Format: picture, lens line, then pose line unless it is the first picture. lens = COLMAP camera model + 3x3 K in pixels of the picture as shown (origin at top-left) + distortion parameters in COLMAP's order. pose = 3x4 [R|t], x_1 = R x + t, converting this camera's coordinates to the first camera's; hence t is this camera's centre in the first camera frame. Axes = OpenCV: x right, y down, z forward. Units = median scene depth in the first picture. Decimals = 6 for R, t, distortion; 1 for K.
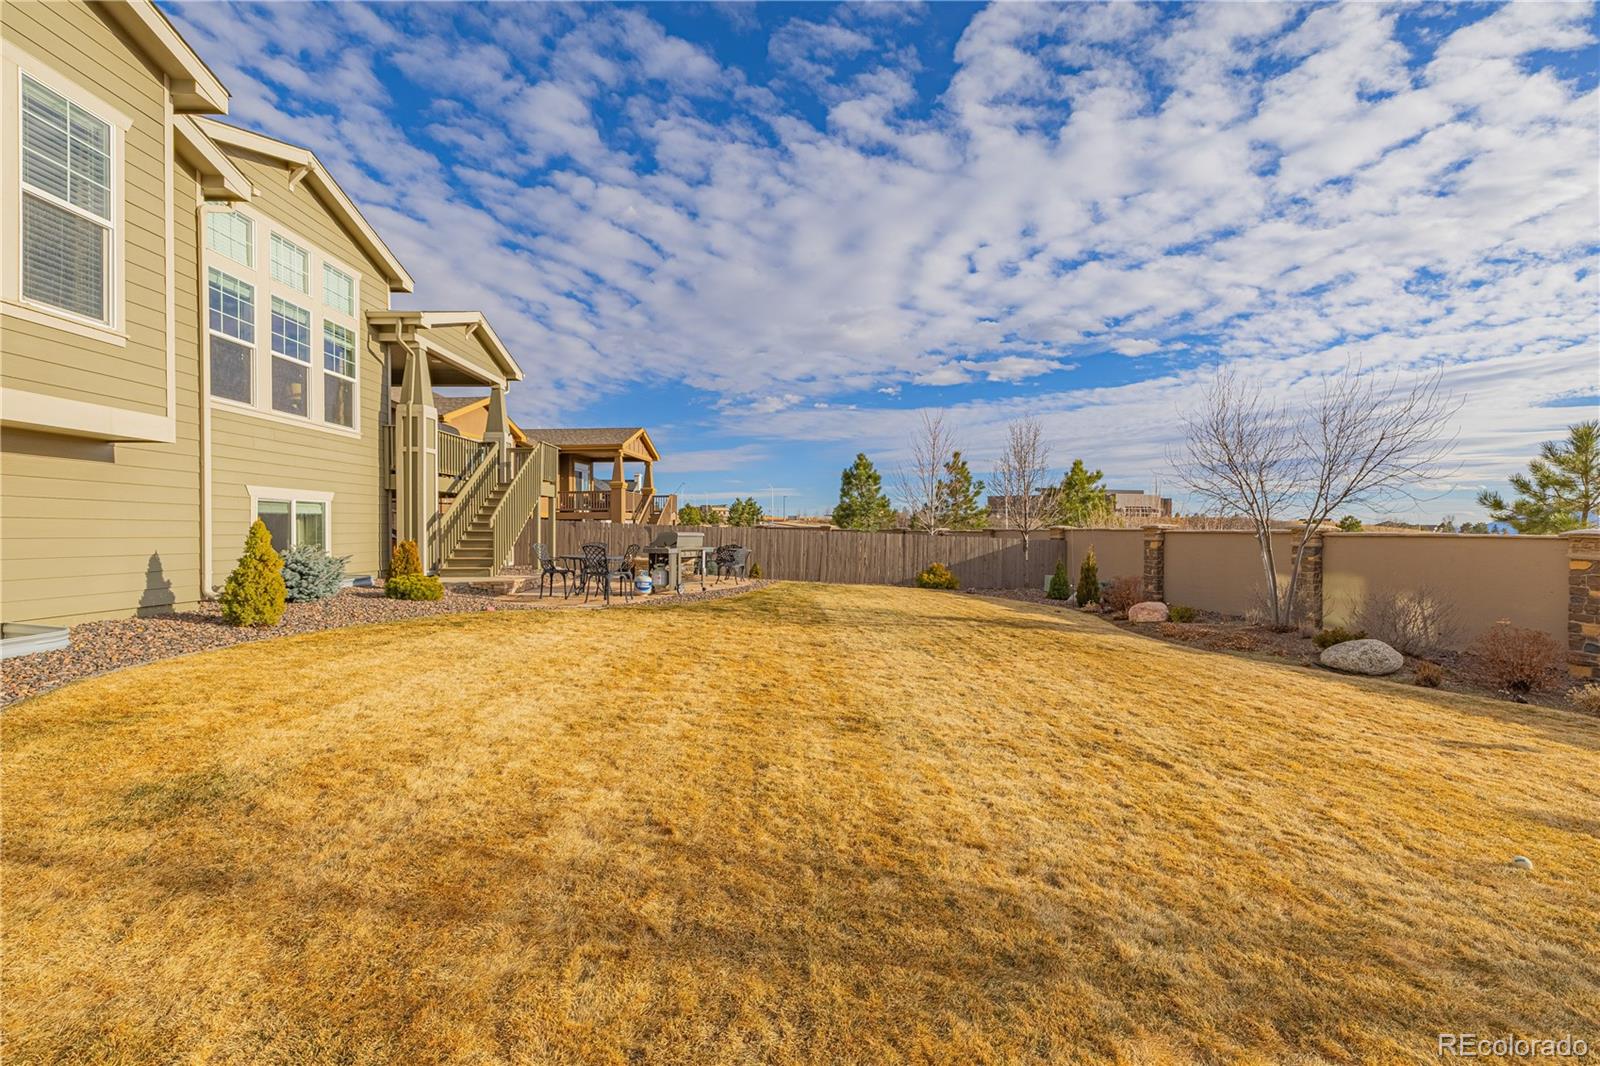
lens RADIAL K [[667.0, 0, 800.0], [0, 667.0, 533.0], [0, 0, 1]] dist [-0.000070, 0.000009]
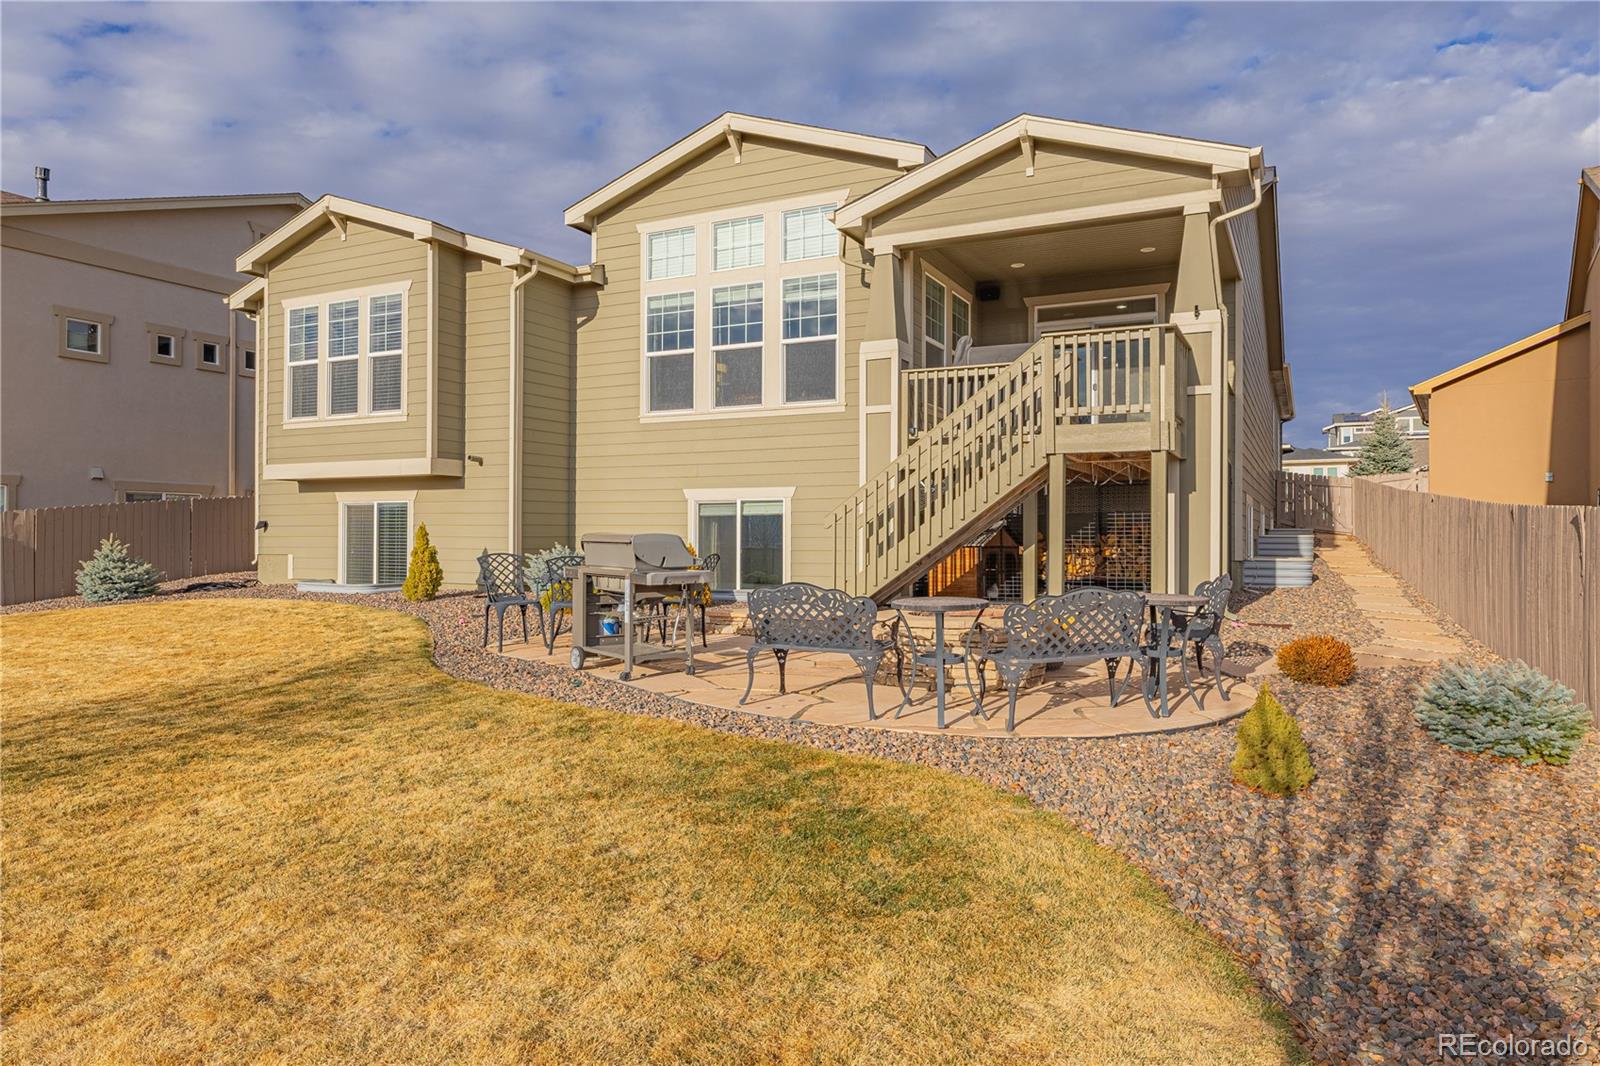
lens RADIAL K [[1012.9, 0, 800.0], [0, 1012.9, 533.0], [0, 0, 1]] dist [-0.000291, 0.000004]
pose [[-0.457720, -0.009048, -0.889050, 0.453551], [-0.006136, 0.999957, -0.007017, 0.005230], [0.889075, 0.002244, -0.457756, 1.806447]]
